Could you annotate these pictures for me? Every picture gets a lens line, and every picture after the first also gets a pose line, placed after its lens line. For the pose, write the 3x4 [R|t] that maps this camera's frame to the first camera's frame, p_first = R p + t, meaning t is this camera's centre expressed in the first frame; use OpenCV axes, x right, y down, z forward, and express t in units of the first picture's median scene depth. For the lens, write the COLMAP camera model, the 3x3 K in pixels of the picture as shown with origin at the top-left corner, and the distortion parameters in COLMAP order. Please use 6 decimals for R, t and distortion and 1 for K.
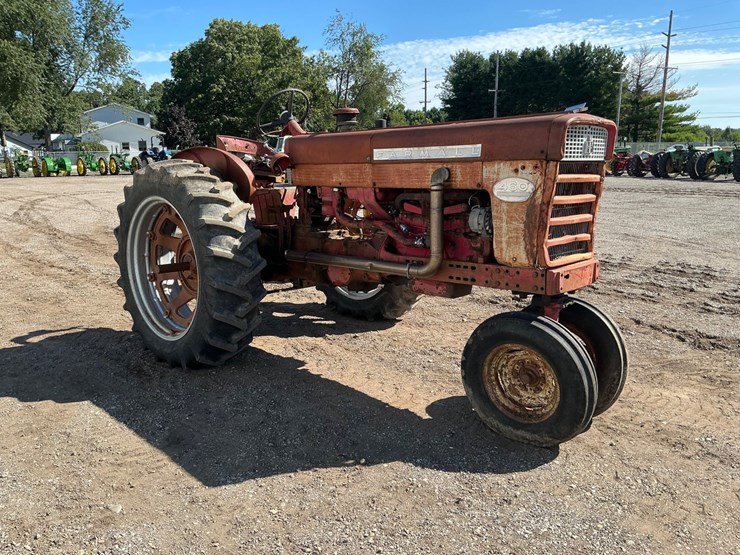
lens RADIAL K [[612.2, 0, 370.0], [0, 612.2, 277.5], [0, 0, 1]] dist [0.073661, -0.147313]
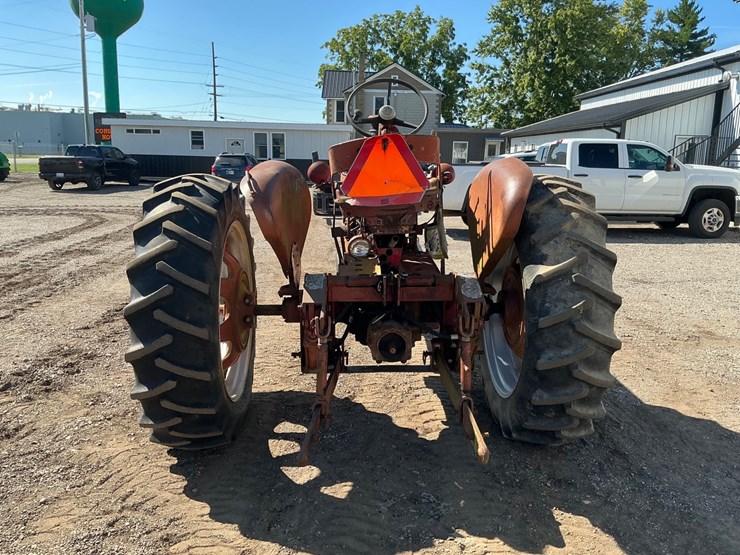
lens RADIAL K [[615.9, 0, 370.0], [0, 615.9, 277.5], [0, 0, 1]] dist [0.064841, -0.128609]
pose [[-0.722693, -0.147873, 0.675165, -0.759632], [0.122820, 0.933824, 0.335989, -0.389188], [-0.680169, 0.325741, -0.656706, 1.843162]]
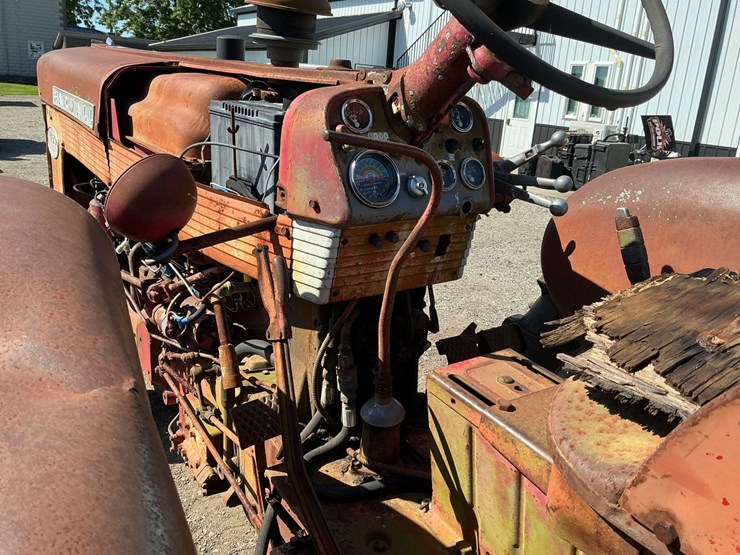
lens RADIAL K [[612.2, 0, 370.0], [0, 612.2, 277.5], [0, 0, 1]] dist [0.073661, -0.147313]
pose [[-0.977466, -0.127644, 0.168131, -0.143693], [-0.032495, 0.877963, 0.477625, -0.315167], [-0.208578, 0.461398, -0.862326, 1.408539]]
